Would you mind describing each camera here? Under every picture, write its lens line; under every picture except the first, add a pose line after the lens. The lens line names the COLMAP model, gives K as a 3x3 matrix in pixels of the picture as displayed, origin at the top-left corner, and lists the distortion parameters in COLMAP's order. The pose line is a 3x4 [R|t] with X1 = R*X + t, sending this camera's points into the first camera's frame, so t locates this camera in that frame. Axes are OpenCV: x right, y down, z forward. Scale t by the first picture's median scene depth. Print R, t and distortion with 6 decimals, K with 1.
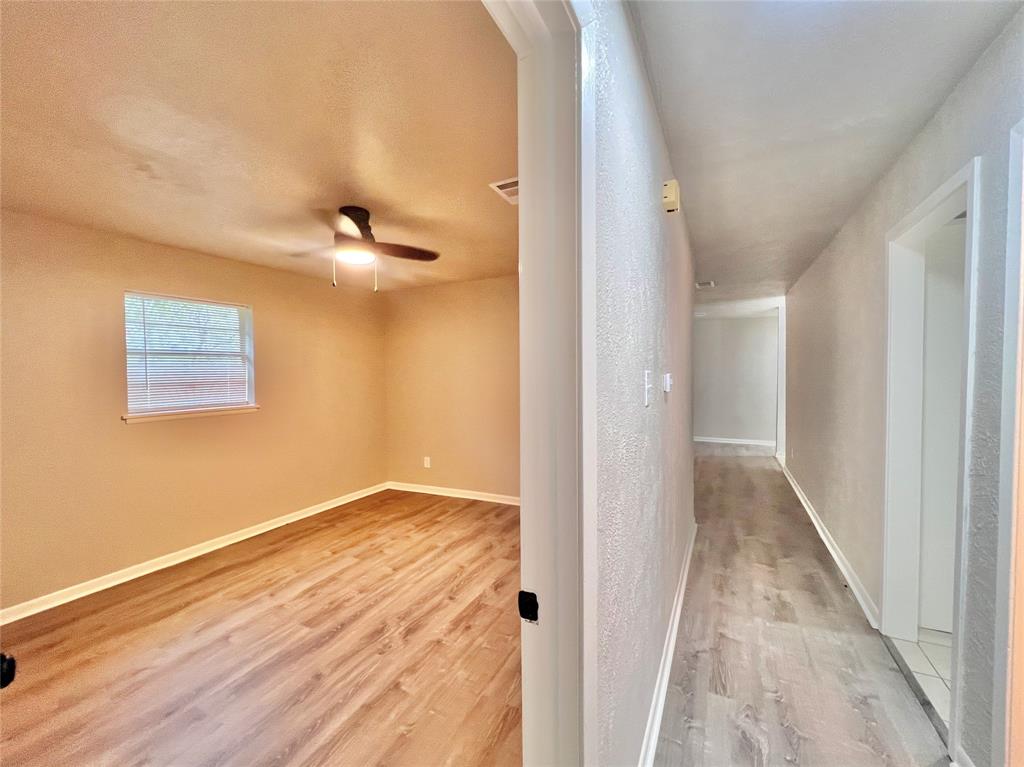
lens RADIAL K [[414.9, 0, 512.0], [0, 414.9, 383.5], [0, 0, 1]] dist [-0.000361, 0.000191]
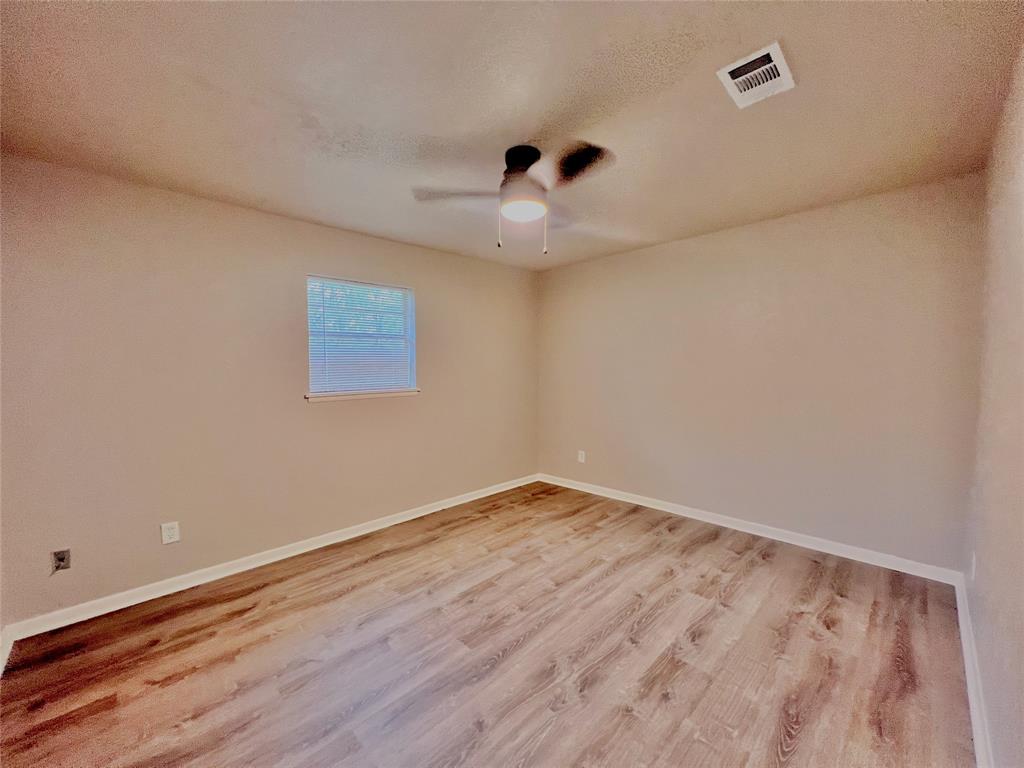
lens RADIAL K [[407.6, 0, 512.0], [0, 407.6, 384.0], [0, 0, 1]] dist [-0.000887, -0.000117]
pose [[0.947291, 0.021320, -0.319663, -0.116959], [-0.013280, 0.999539, 0.027310, 0.016383], [0.320098, -0.021626, 0.947138, 0.196064]]
